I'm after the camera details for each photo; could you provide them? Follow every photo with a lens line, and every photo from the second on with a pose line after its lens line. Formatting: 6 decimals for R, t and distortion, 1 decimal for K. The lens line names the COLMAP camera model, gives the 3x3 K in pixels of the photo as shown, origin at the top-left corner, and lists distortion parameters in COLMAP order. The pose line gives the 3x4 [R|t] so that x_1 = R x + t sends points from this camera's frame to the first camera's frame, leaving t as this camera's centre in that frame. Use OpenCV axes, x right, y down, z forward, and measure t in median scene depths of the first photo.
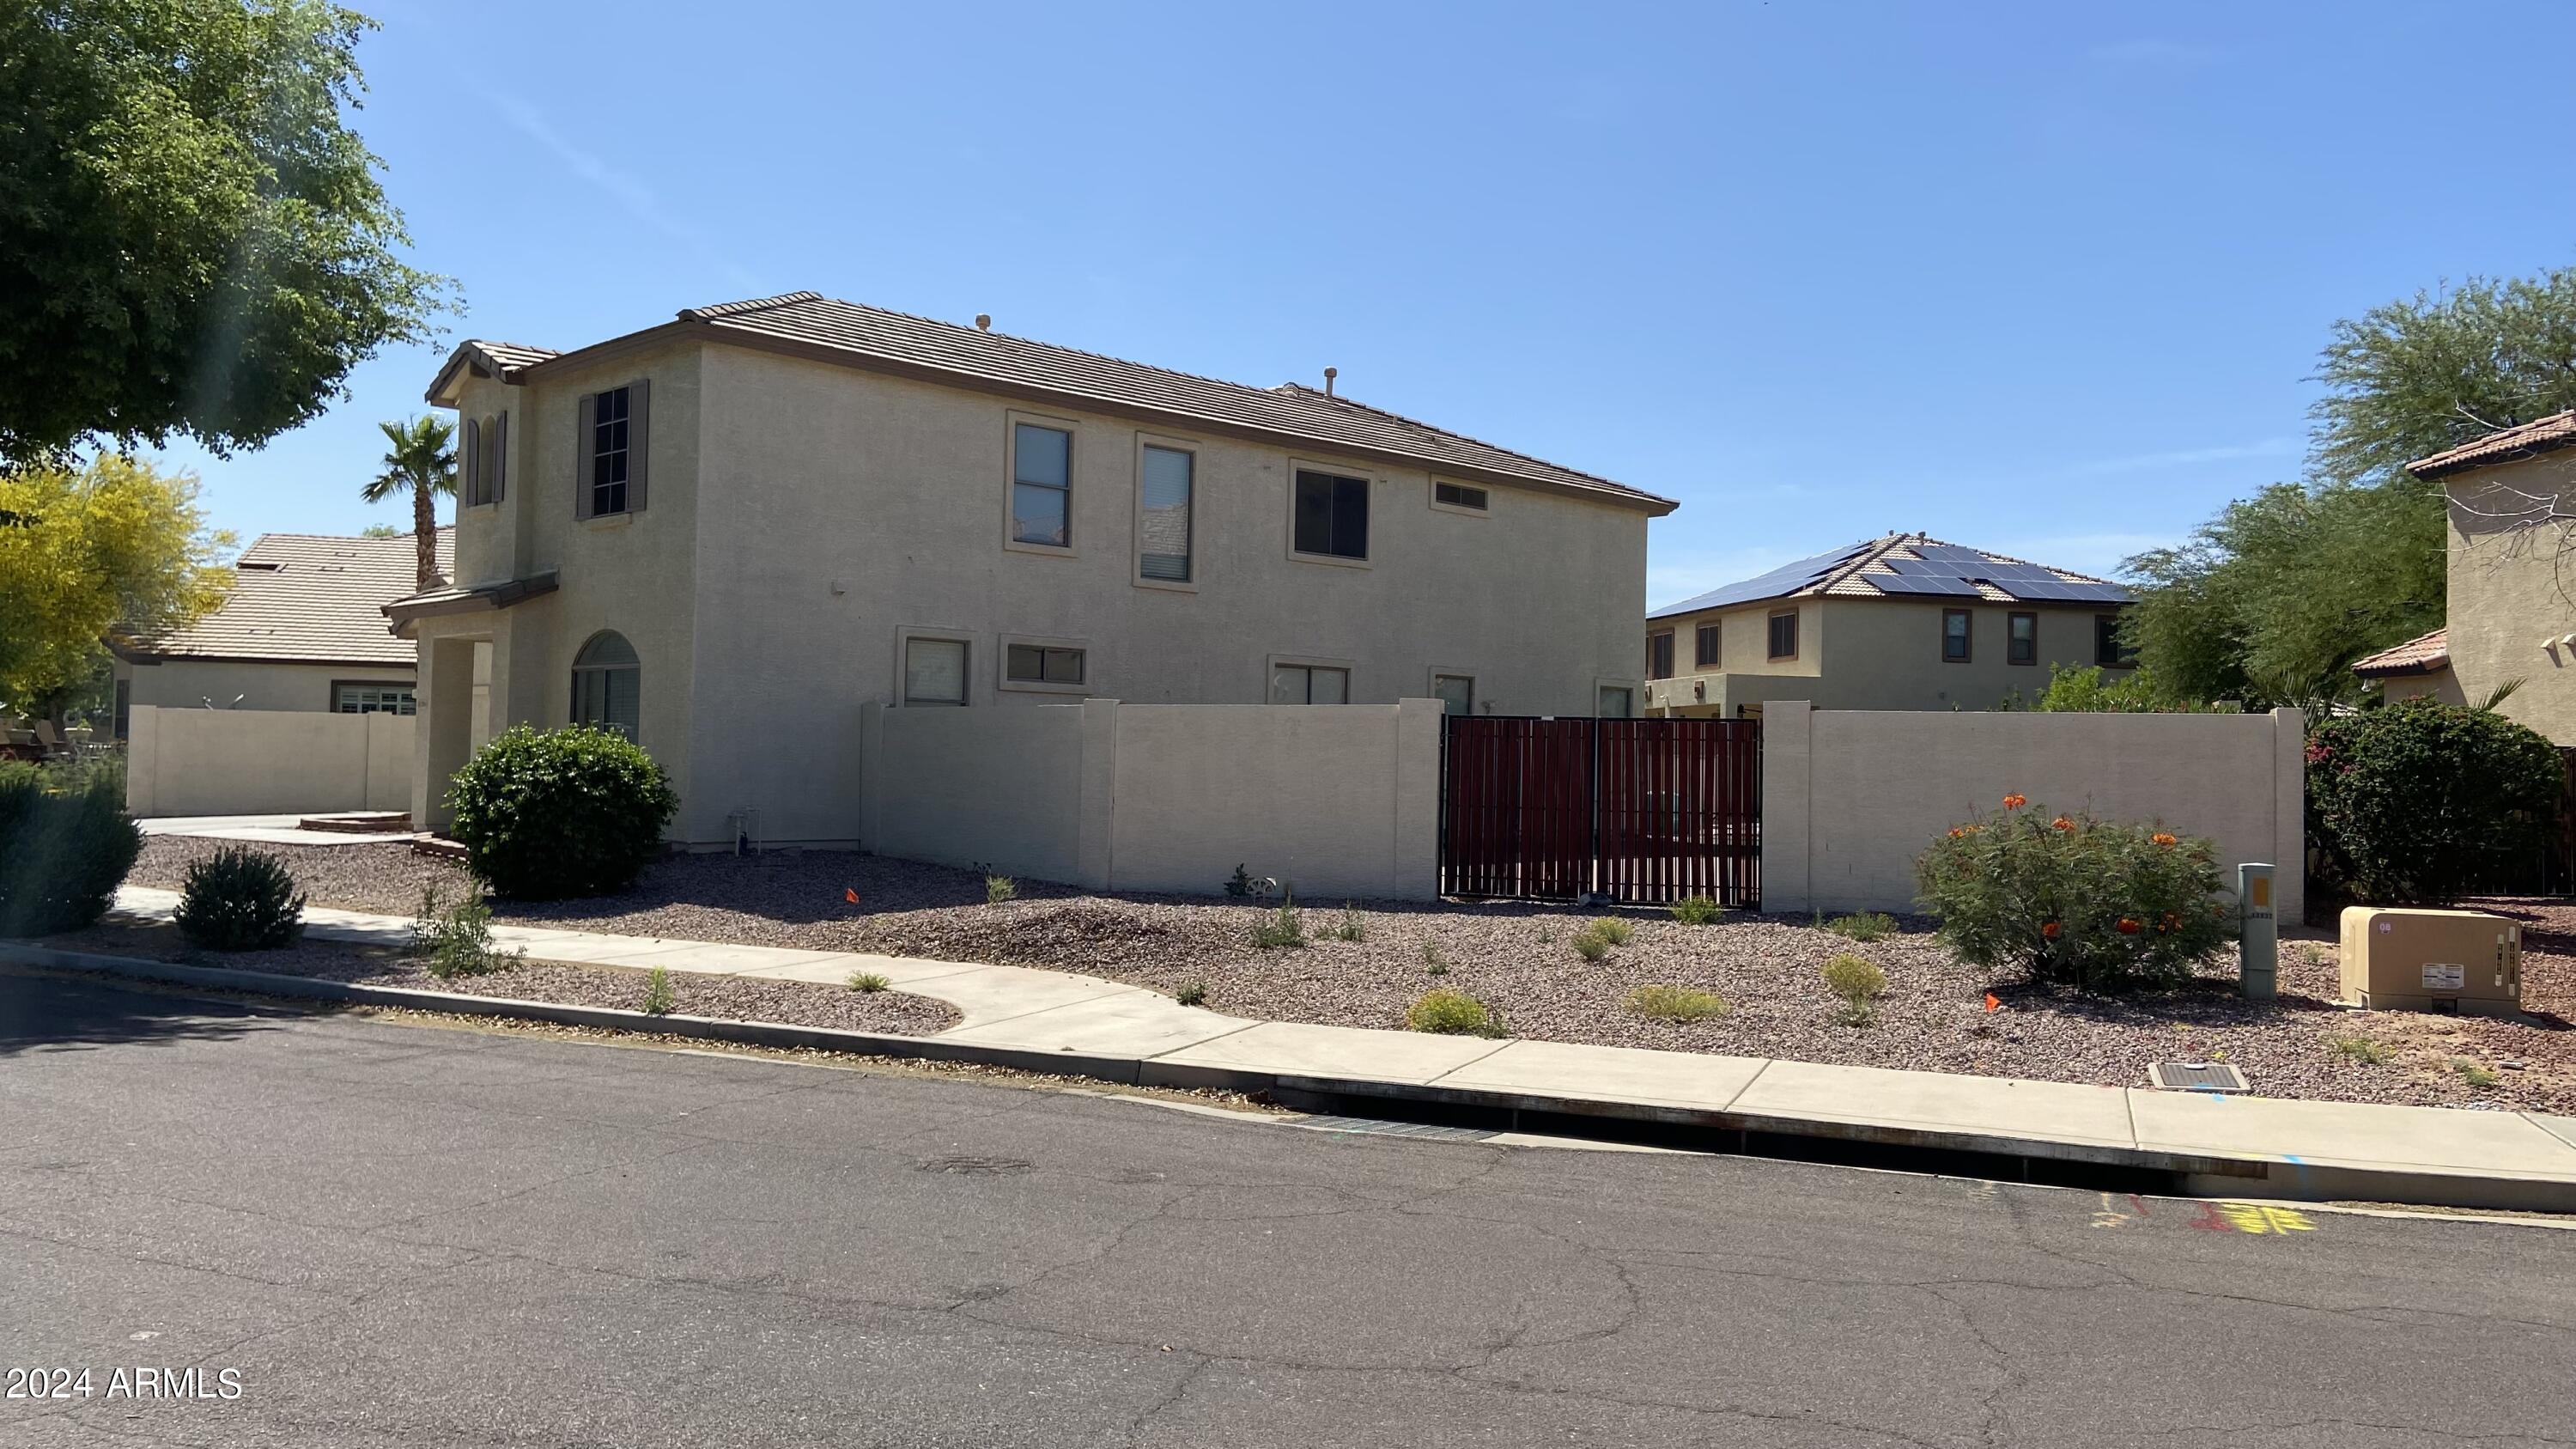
lens RADIAL K [[1928.8, 0, 1288.0], [0, 1928.8, 724.5], [0, 0, 1]] dist [0.054881, -0.000536]
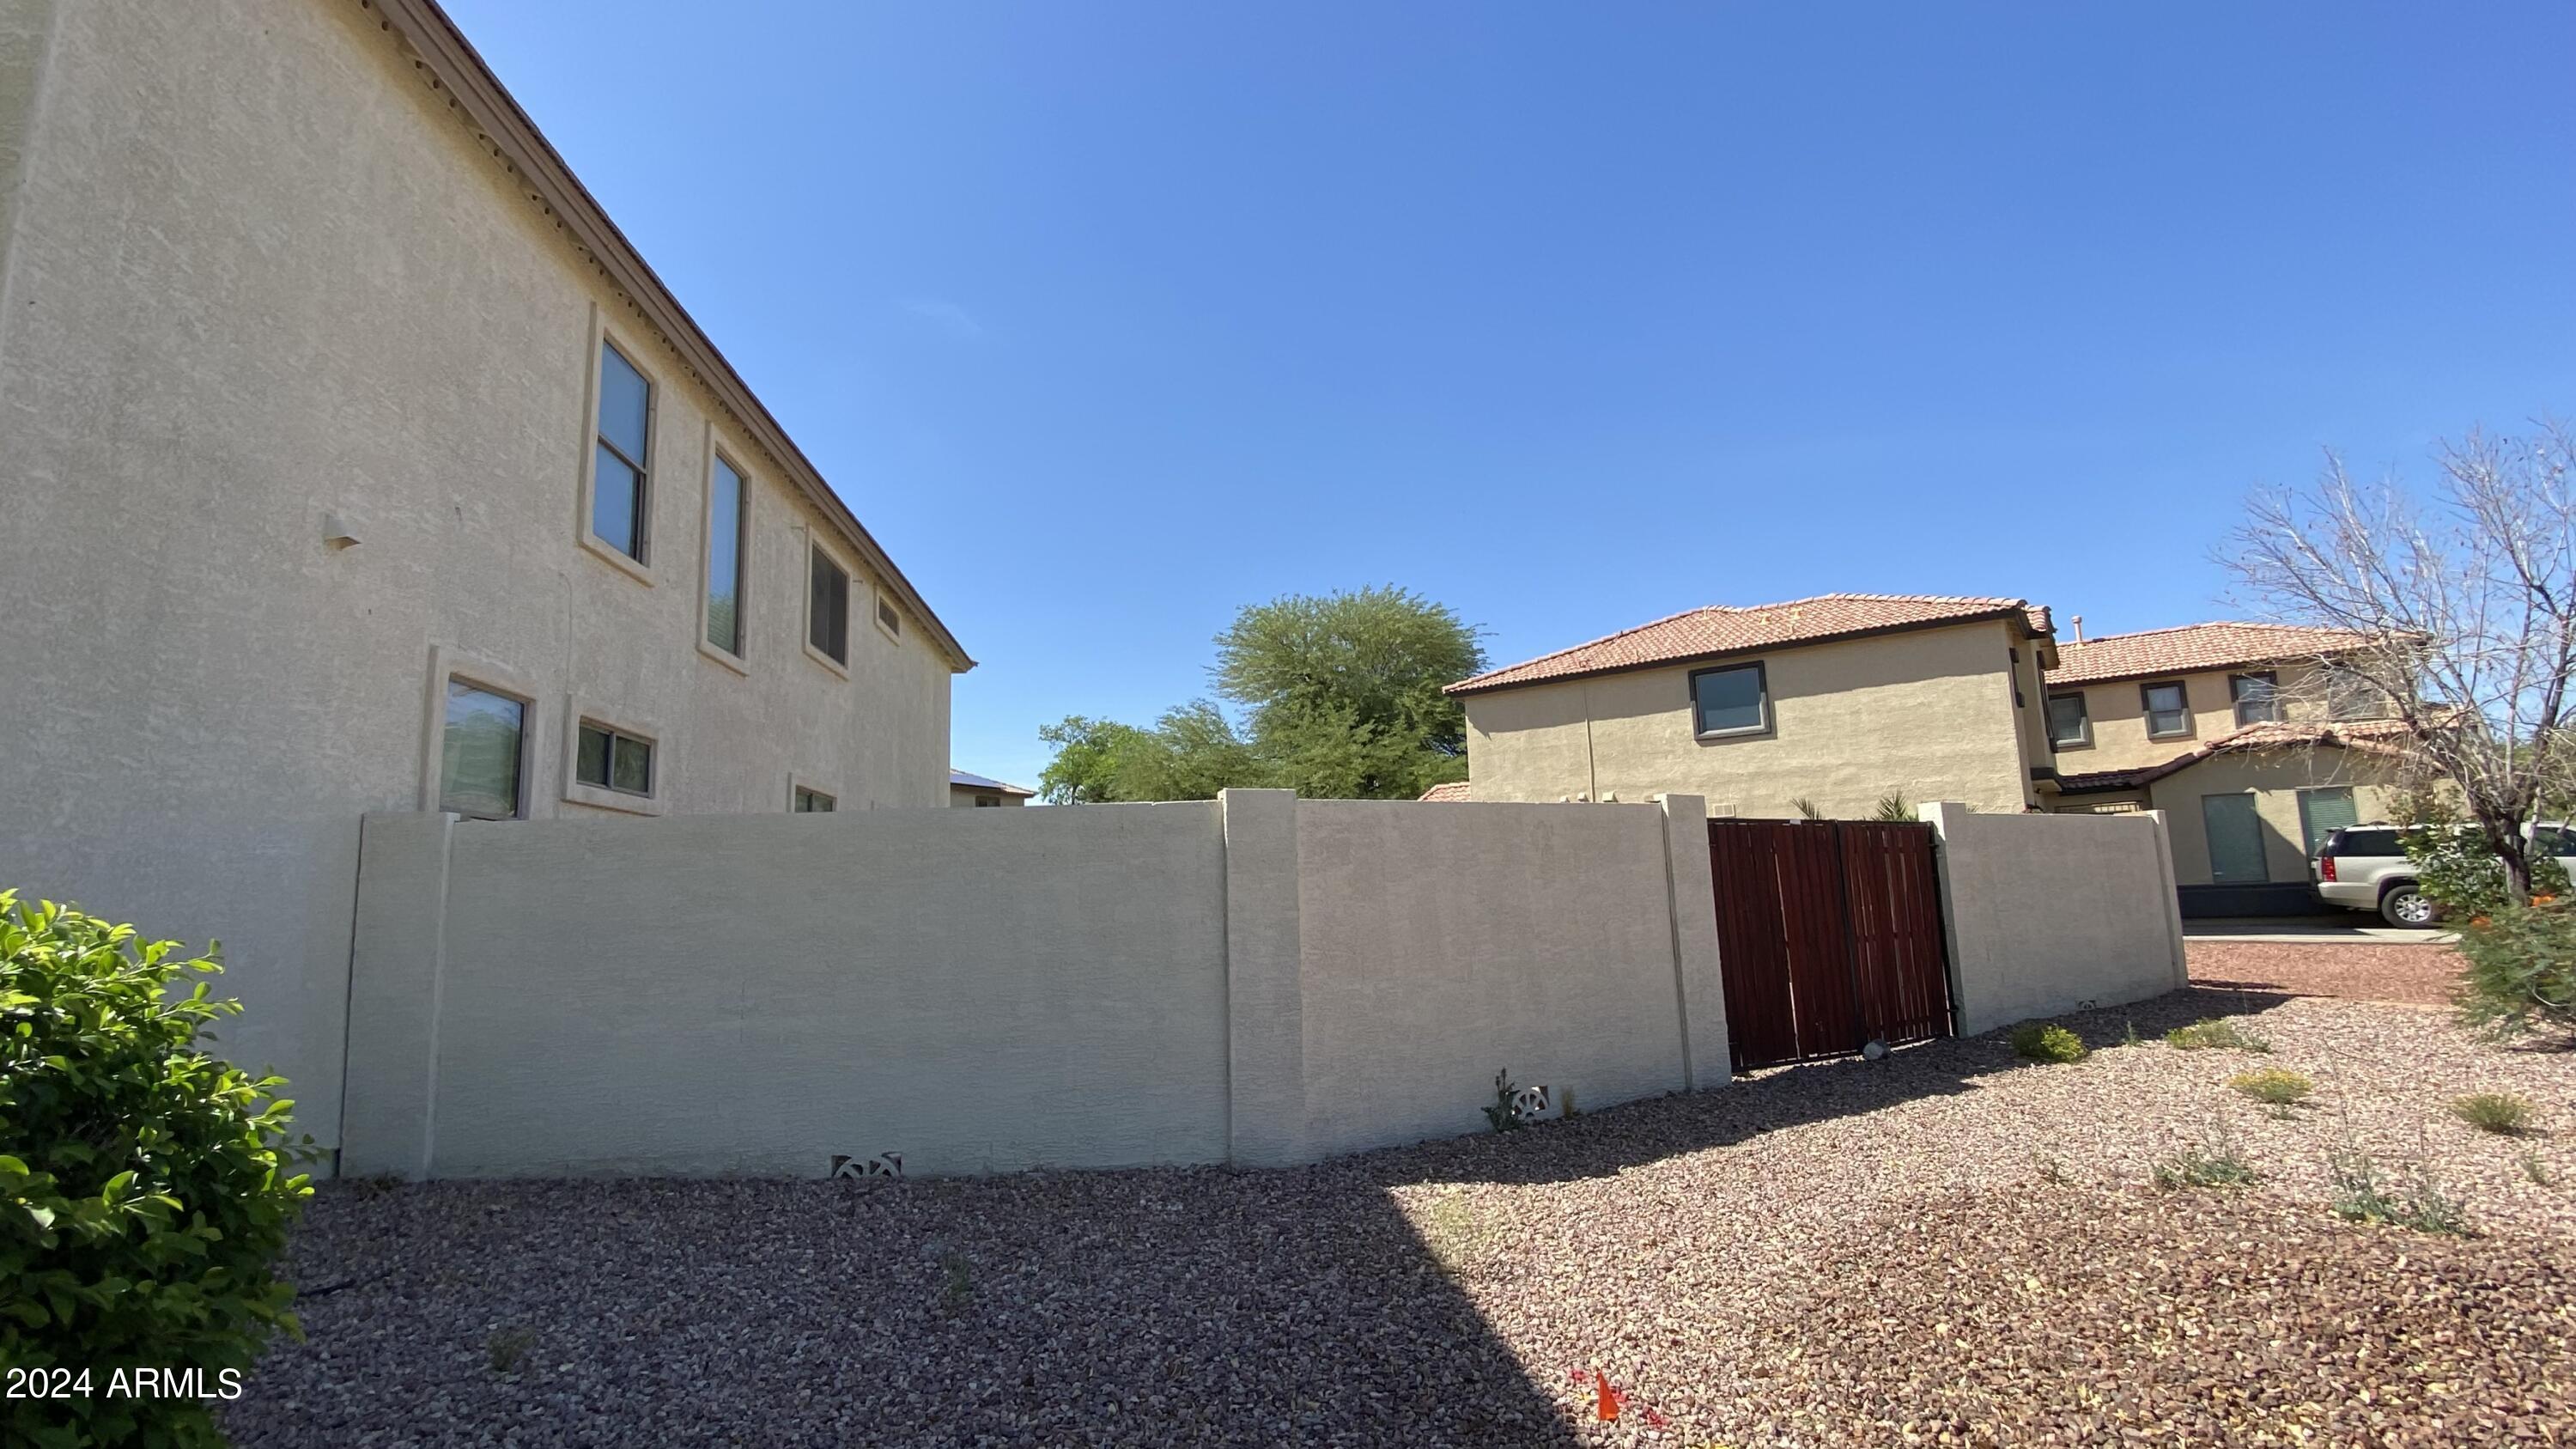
lens RADIAL K [[1142.3, 0, 1288.0], [0, 1142.3, 724.5], [0, 0, 1]] dist [0.044435, -0.038051]
pose [[0.603021, 0.078314, 0.793872, -0.293398], [0.024854, 0.992842, -0.116821, 0.003819], [-0.797338, 0.090176, 0.596758, 0.675932]]
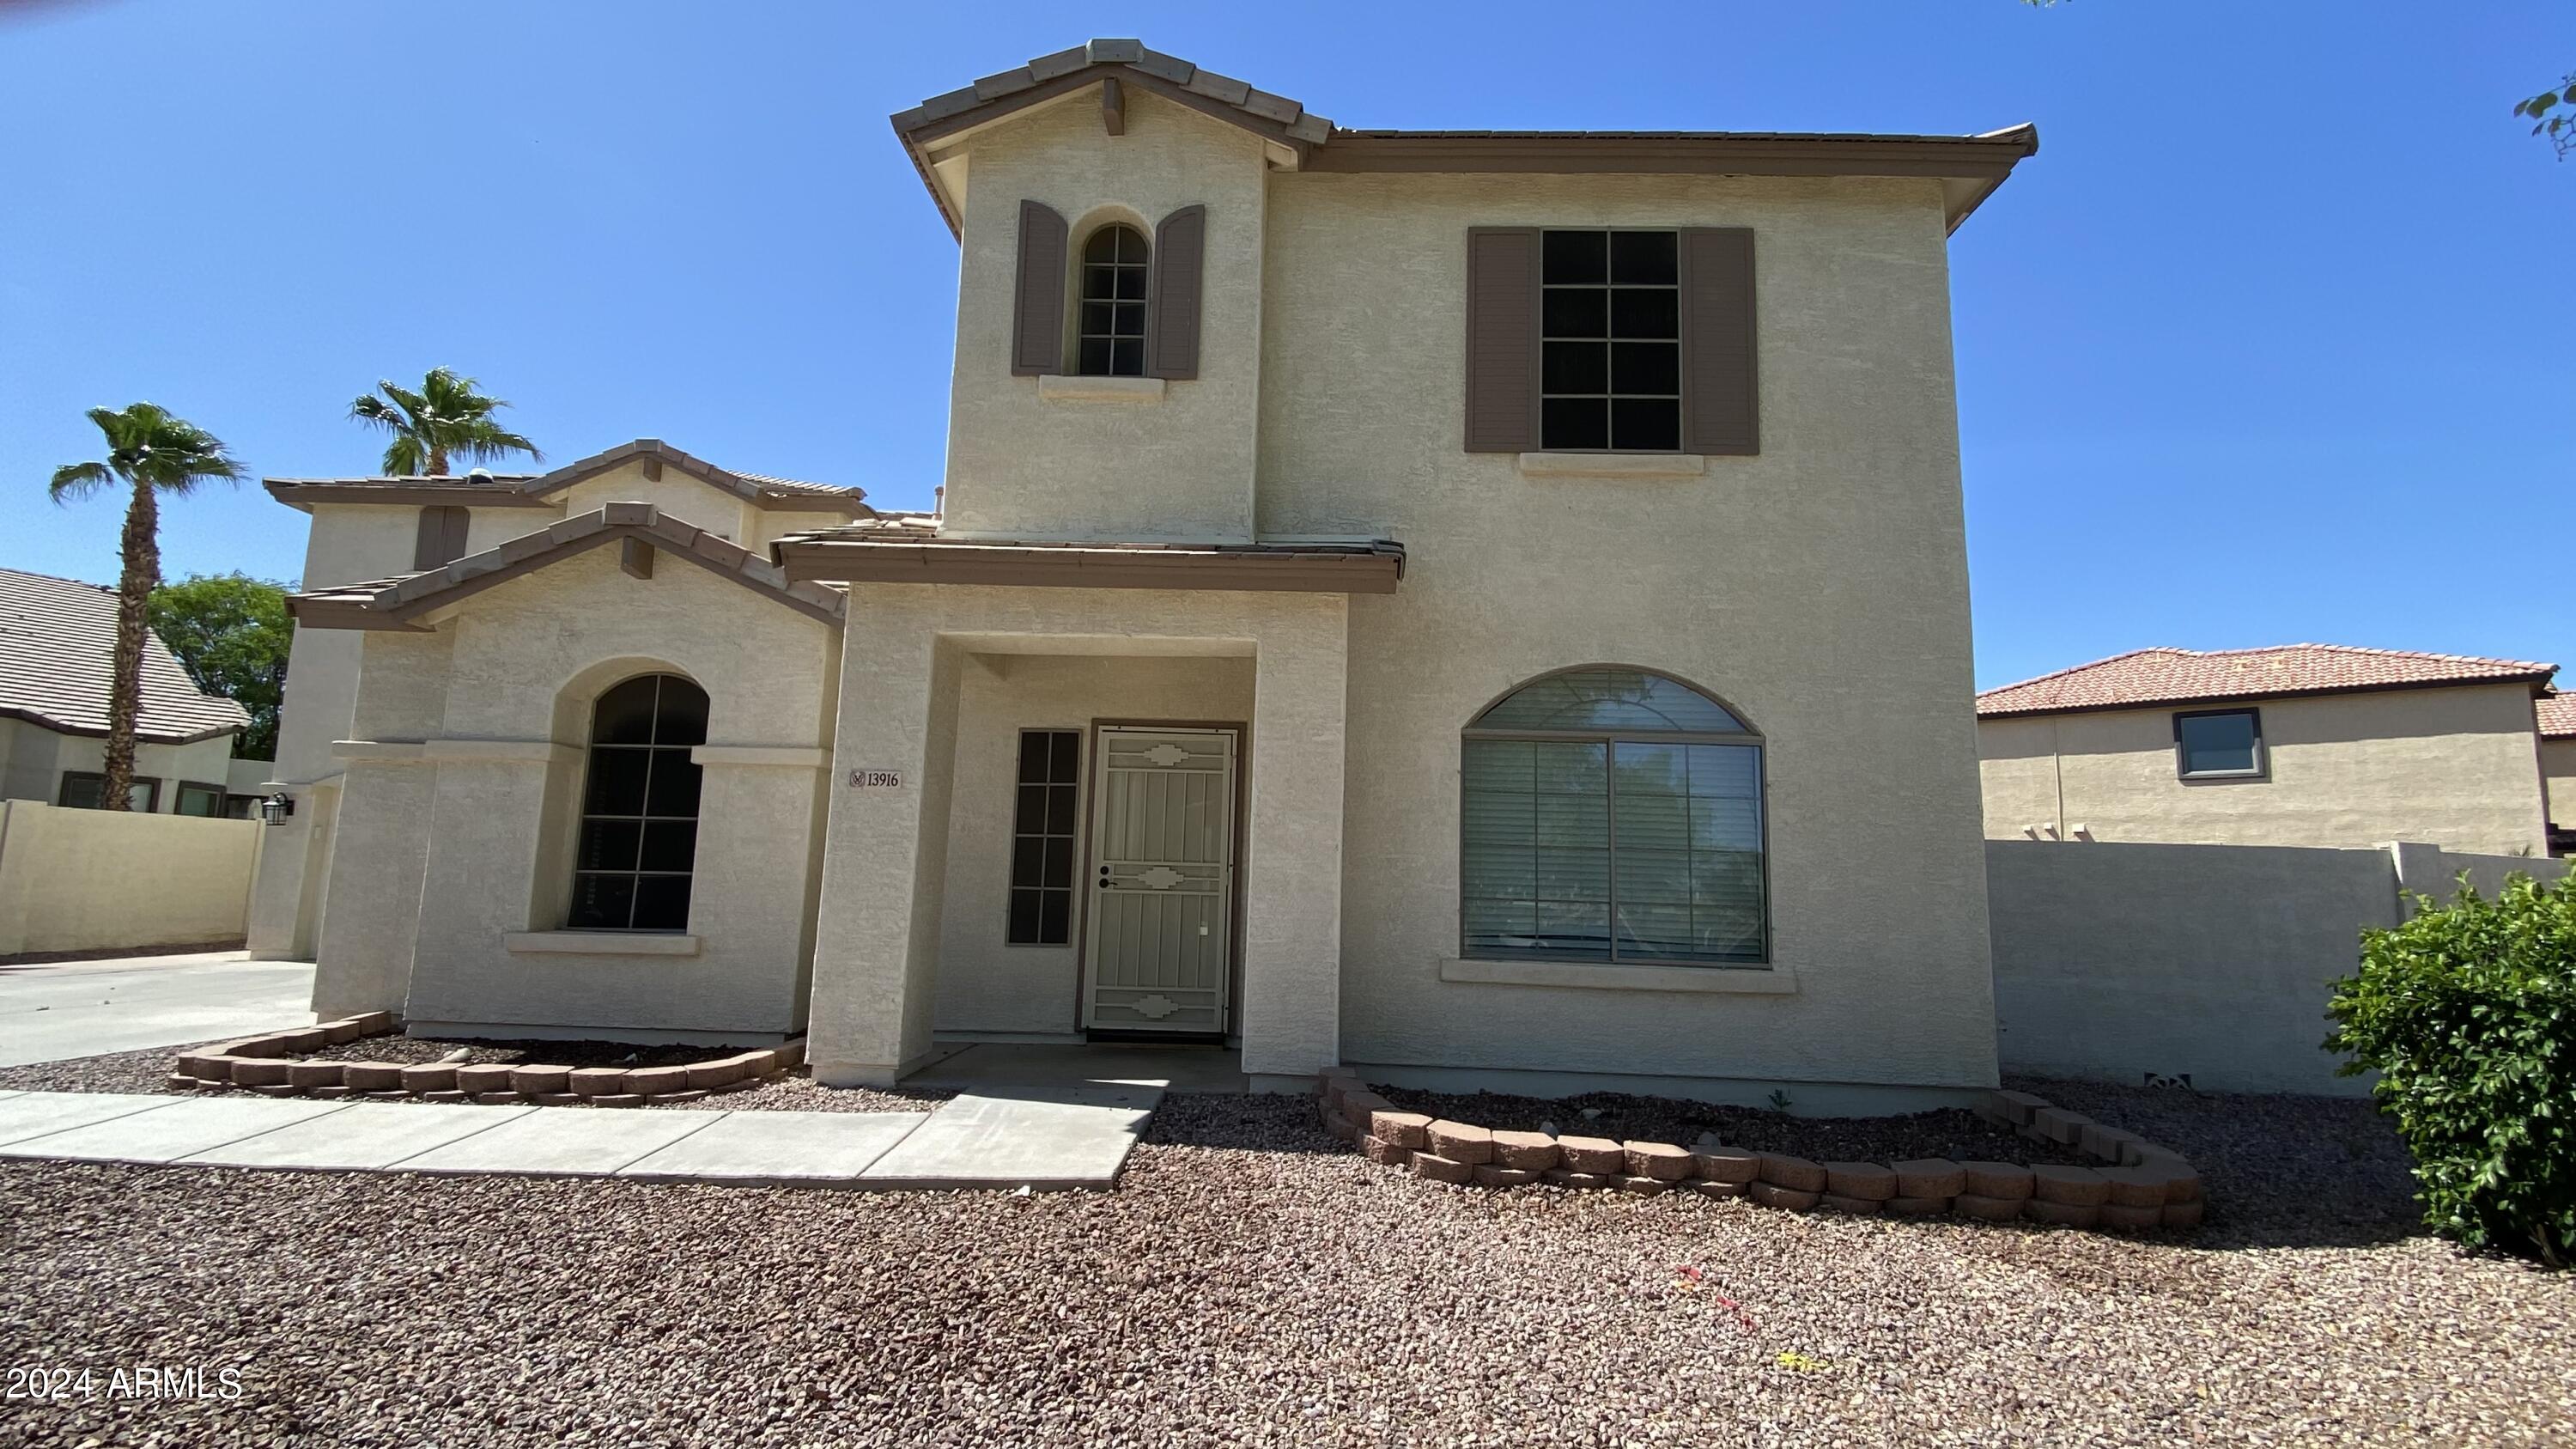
lens RADIAL K [[1142.3, 0, 1288.0], [0, 1142.3, 724.5], [0, 0, 1]] dist [0.044435, -0.038051]
pose [[0.694264, 0.101782, 0.712487, -0.621171], [-0.033266, 0.993430, -0.109501, 0.002654], [-0.718951, 0.052321, 0.693088, 0.844837]]
